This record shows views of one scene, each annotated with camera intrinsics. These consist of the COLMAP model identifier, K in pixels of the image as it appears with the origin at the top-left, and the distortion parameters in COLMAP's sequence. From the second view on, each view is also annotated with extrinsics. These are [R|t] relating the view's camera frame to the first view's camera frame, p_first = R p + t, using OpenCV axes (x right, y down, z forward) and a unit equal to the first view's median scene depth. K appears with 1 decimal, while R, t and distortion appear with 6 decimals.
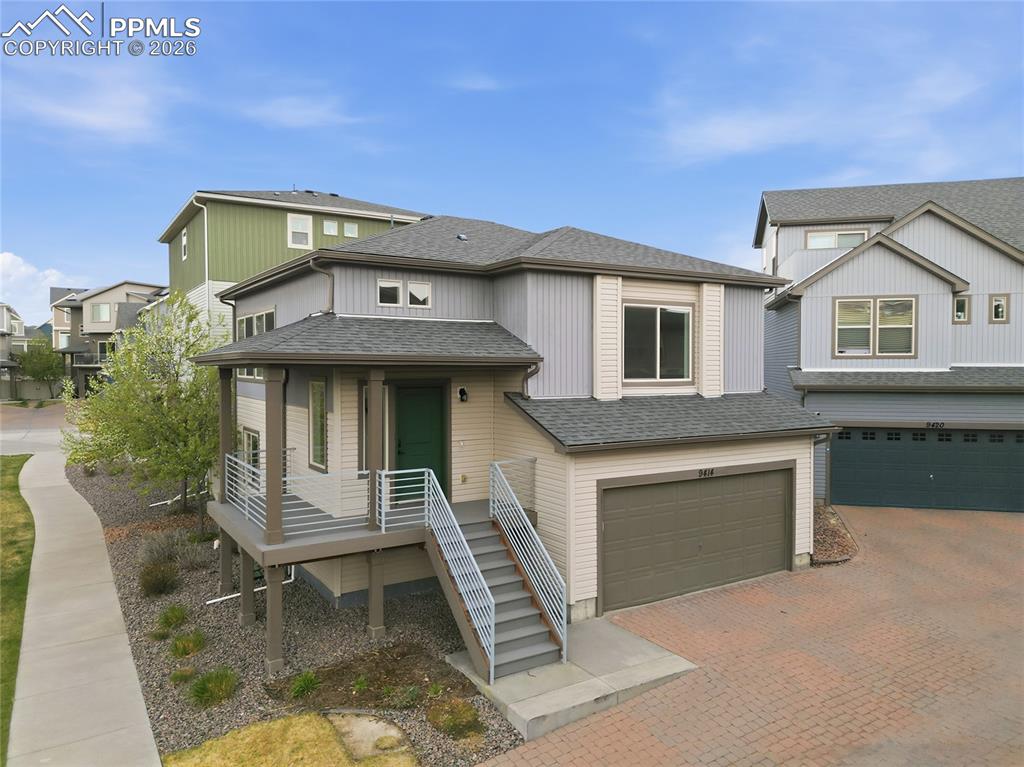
lens RADIAL K [[719.1, 0, 511.8], [0, 719.1, 379.8], [0, 0, 1]] dist [0.063636, -0.050320]
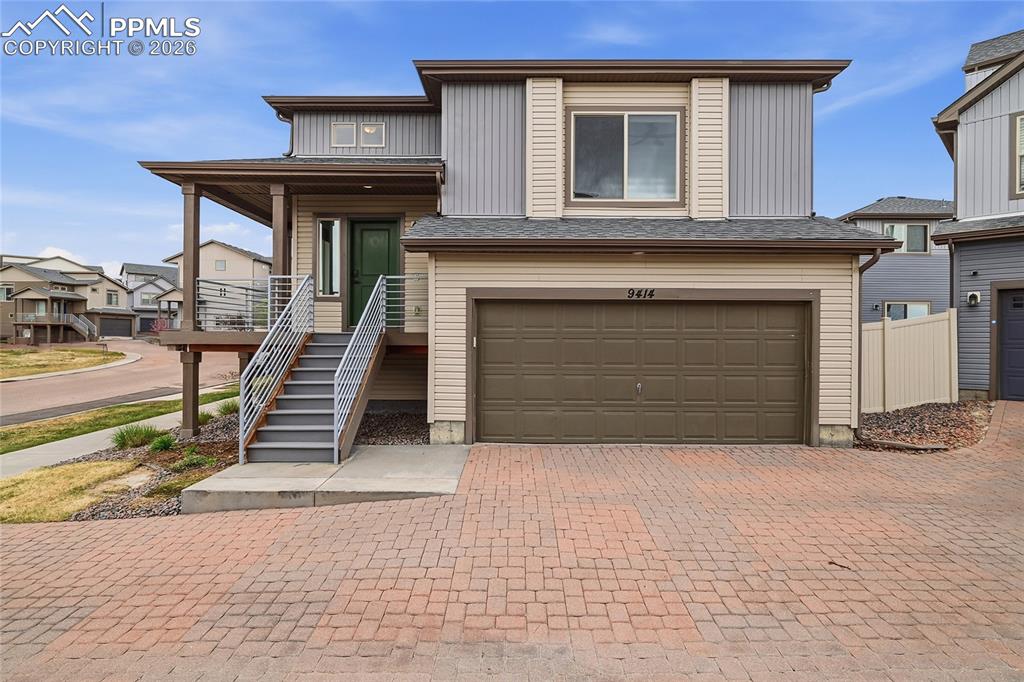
lens RADIAL K [[522.7, 0, 508.7], [0, 522.7, 338.7], [0, 0, 1]] dist [-0.001489, -0.002420]
pose [[0.838592, 0.009296, -0.544680, 0.462257], [-0.019701, 0.999718, -0.013269, 0.189775], [0.544403, 0.021858, 0.838539, 0.452896]]
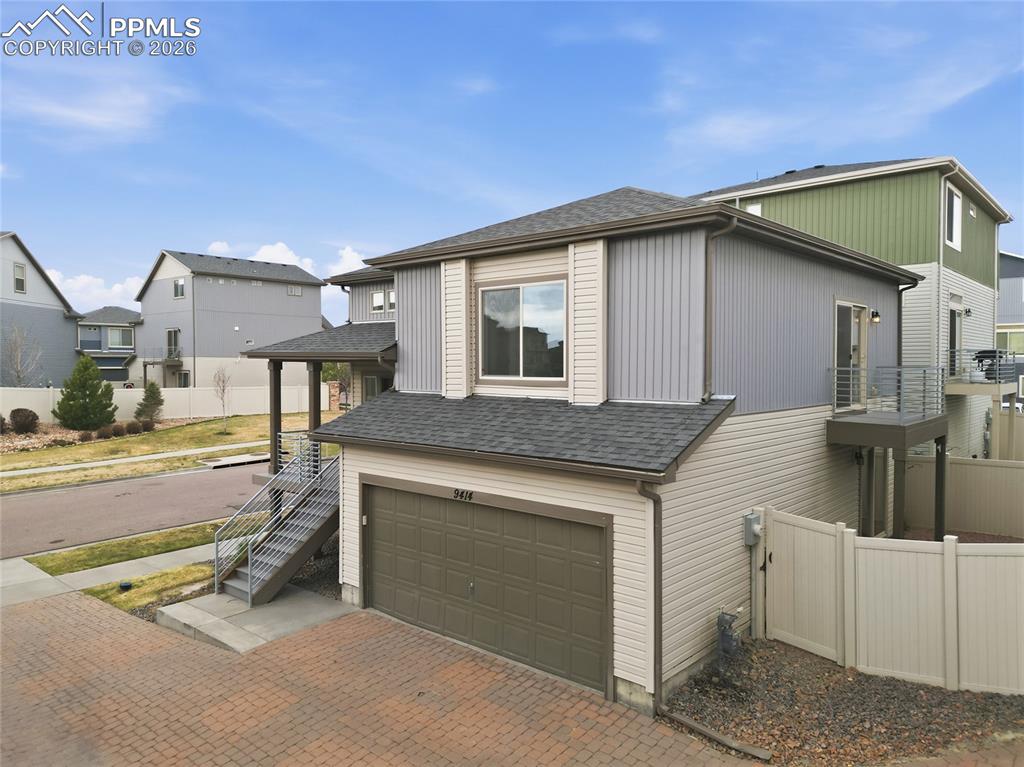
lens RADIAL K [[719.1, 0, 505.7], [0, 719.1, 381.2], [0, 0, 1]] dist [0.063636, -0.050320]
pose [[0.276162, 0.025616, -0.960770, 1.043897], [-0.019770, 0.999585, 0.020968, -0.013383], [0.960908, 0.013204, 0.276553, 0.834826]]
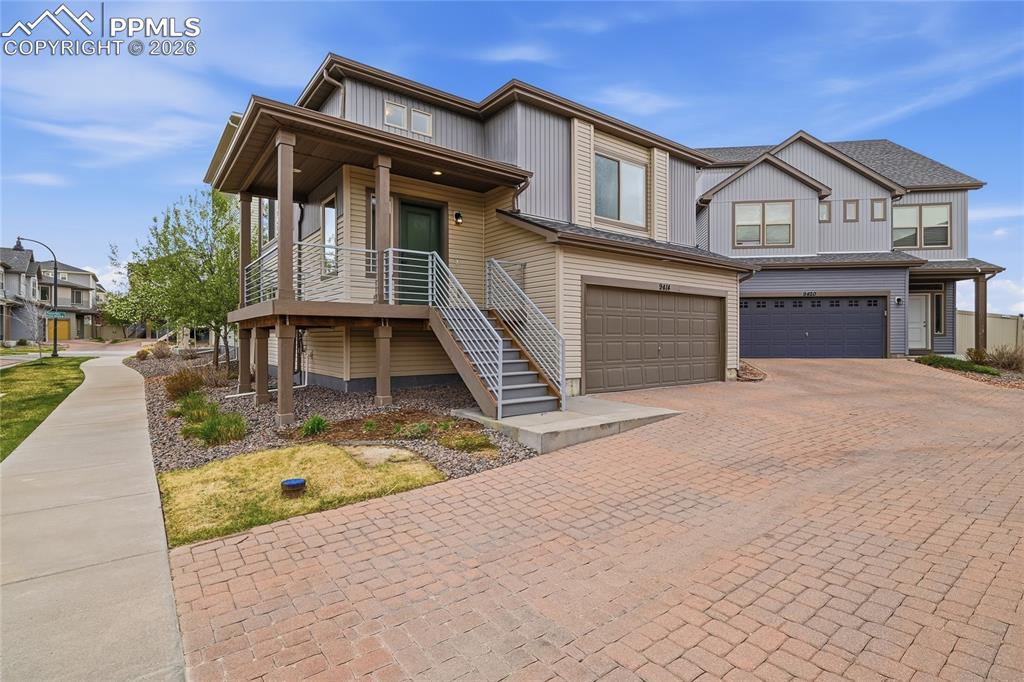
lens RADIAL K [[500.6, 0, 515.0], [0, 500.6, 342.5], [0, 0, 1]] dist [-0.004705, -0.000564]
pose [[0.995878, 0.000609, 0.090706, -0.051675], [0.000876, 0.999866, -0.016340, 0.235183], [-0.090704, 0.016353, 0.995744, 0.207371]]
